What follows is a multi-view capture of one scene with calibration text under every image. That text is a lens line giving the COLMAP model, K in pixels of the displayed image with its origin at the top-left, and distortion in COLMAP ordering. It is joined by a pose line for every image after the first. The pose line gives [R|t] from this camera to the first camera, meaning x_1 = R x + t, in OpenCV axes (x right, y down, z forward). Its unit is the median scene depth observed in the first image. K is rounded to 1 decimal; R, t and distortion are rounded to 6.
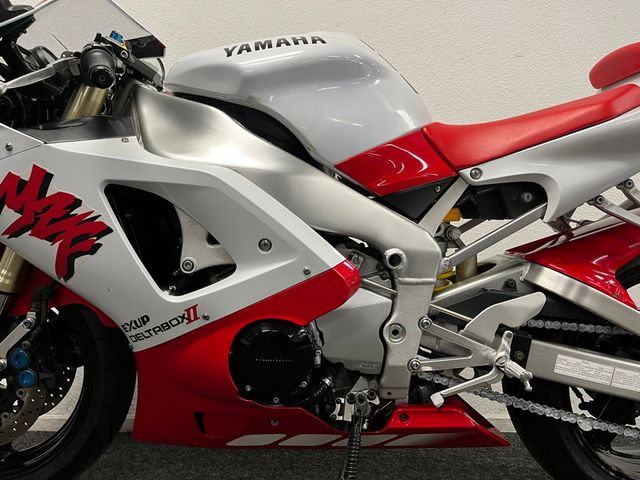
lens RADIAL K [[489.6, 0, 320.0], [0, 489.6, 240.0], [0, 0, 1]] dist [0.009449, 0.004743]
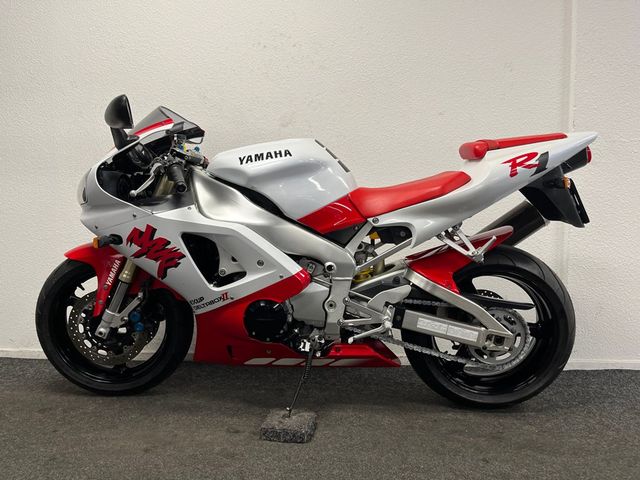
lens RADIAL K [[489.6, 0, 320.0], [0, 489.6, 240.0], [0, 0, 1]] dist [0.009449, 0.004743]
pose [[0.998679, 0.001399, -0.051372, 0.208692], [0.002933, 0.996449, 0.084146, -0.223924], [0.051307, -0.084185, 0.995128, -0.867574]]
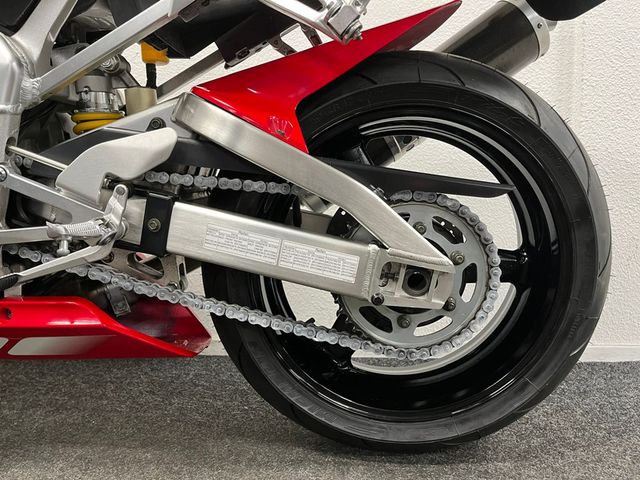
lens RADIAL K [[492.9, 0, 336.7], [0, 492.9, 241.1], [0, 0, 1]] dist [0.002550, 0.000141]
pose [[0.999987, 0.004879, 0.001105, 0.680926], [-0.004958, 0.996073, 0.088401, 0.201149], [-0.000669, -0.088405, 0.996084, 0.312537]]
